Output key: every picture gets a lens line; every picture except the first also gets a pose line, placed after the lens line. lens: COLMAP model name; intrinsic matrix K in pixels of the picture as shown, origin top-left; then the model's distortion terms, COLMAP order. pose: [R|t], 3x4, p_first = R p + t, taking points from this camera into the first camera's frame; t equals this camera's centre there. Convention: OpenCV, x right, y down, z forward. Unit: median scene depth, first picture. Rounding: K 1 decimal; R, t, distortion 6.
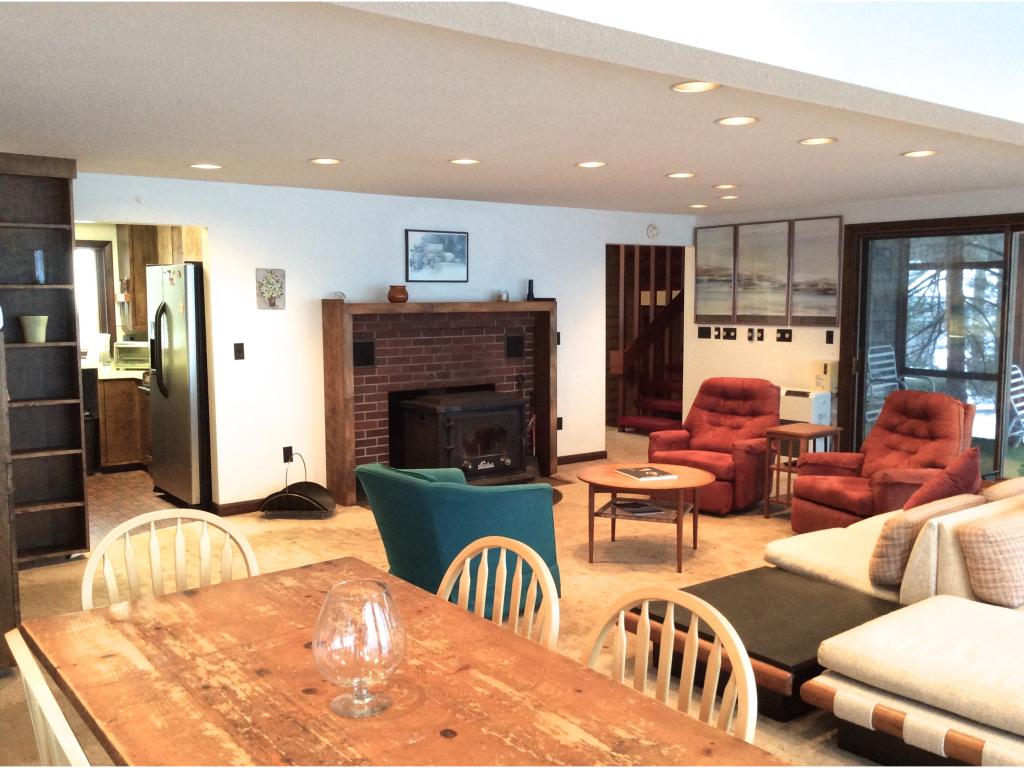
lens RADIAL K [[921.0, 0, 517.5], [0, 921.0, 399.4], [0, 0, 1]] dist [0.137070, -0.294914]
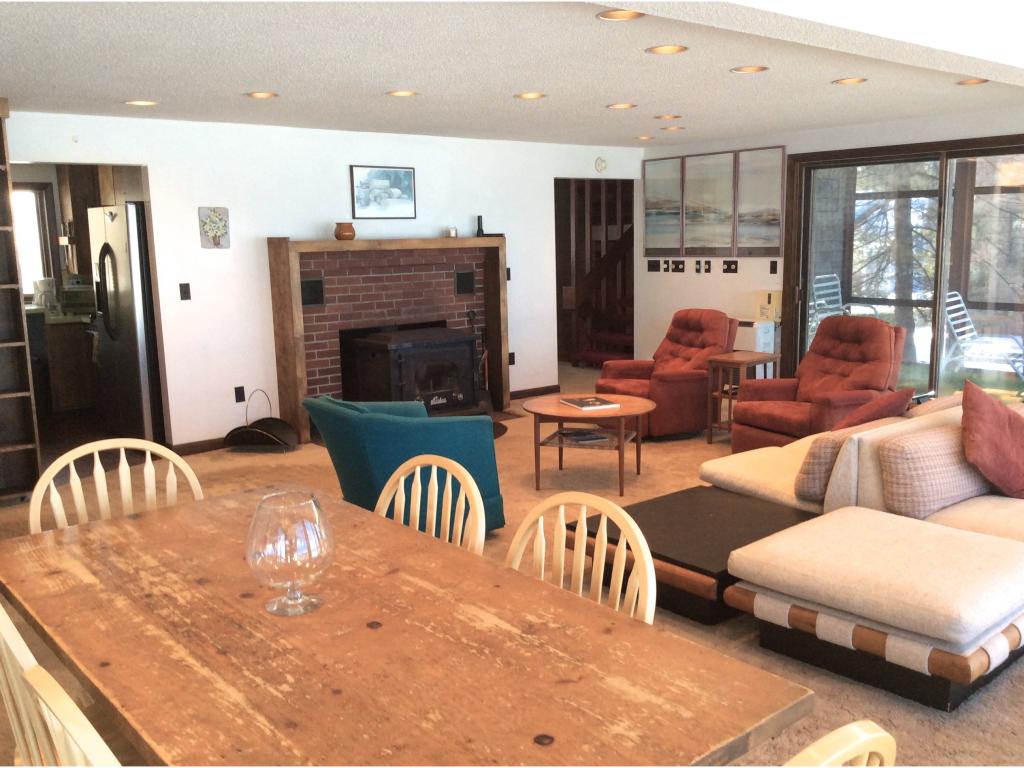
lens RADIAL K [[921.0, 0, 517.5], [0, 921.0, 399.4], [0, 0, 1]] dist [0.137070, -0.294914]
pose [[0.998889, -0.024787, 0.040081, 0.011910], [0.022147, 0.997639, 0.065003, 0.005789], [-0.041598, -0.064043, 0.997080, -0.015847]]
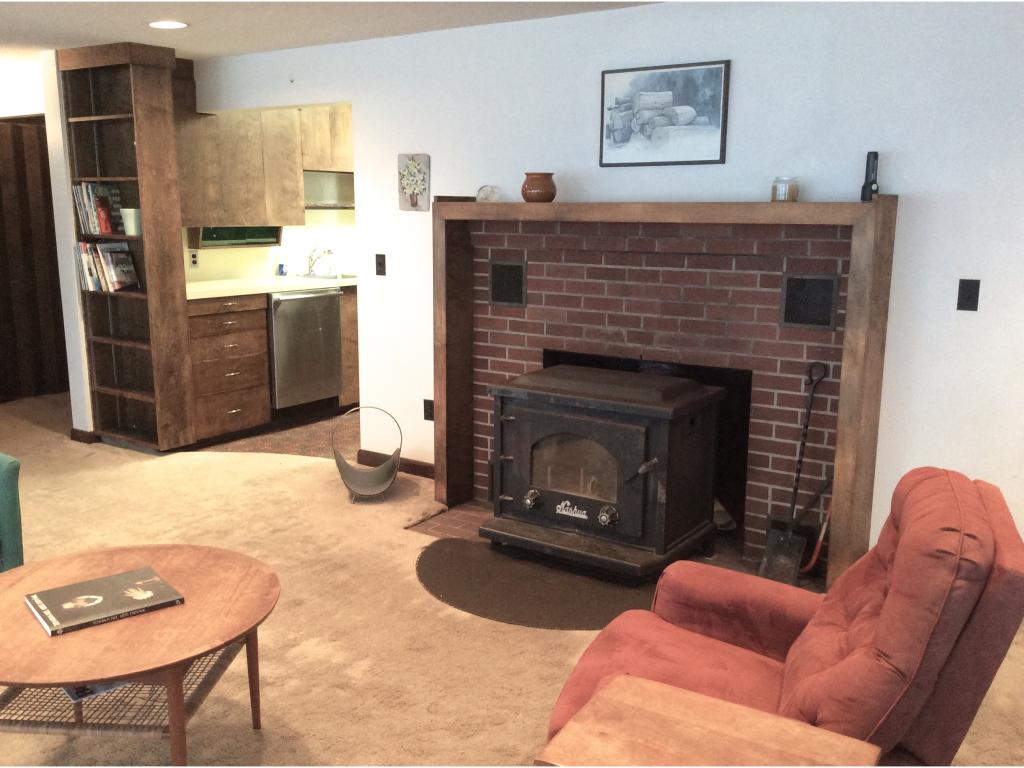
lens RADIAL K [[921.0, 0, 517.5], [0, 921.0, 399.4], [0, 0, 1]] dist [0.137070, -0.294914]
pose [[0.307750, 0.200483, -0.930106, 0.447738], [-0.114273, 0.978261, 0.173053, -0.082293], [0.944580, 0.053029, 0.323970, 0.800304]]
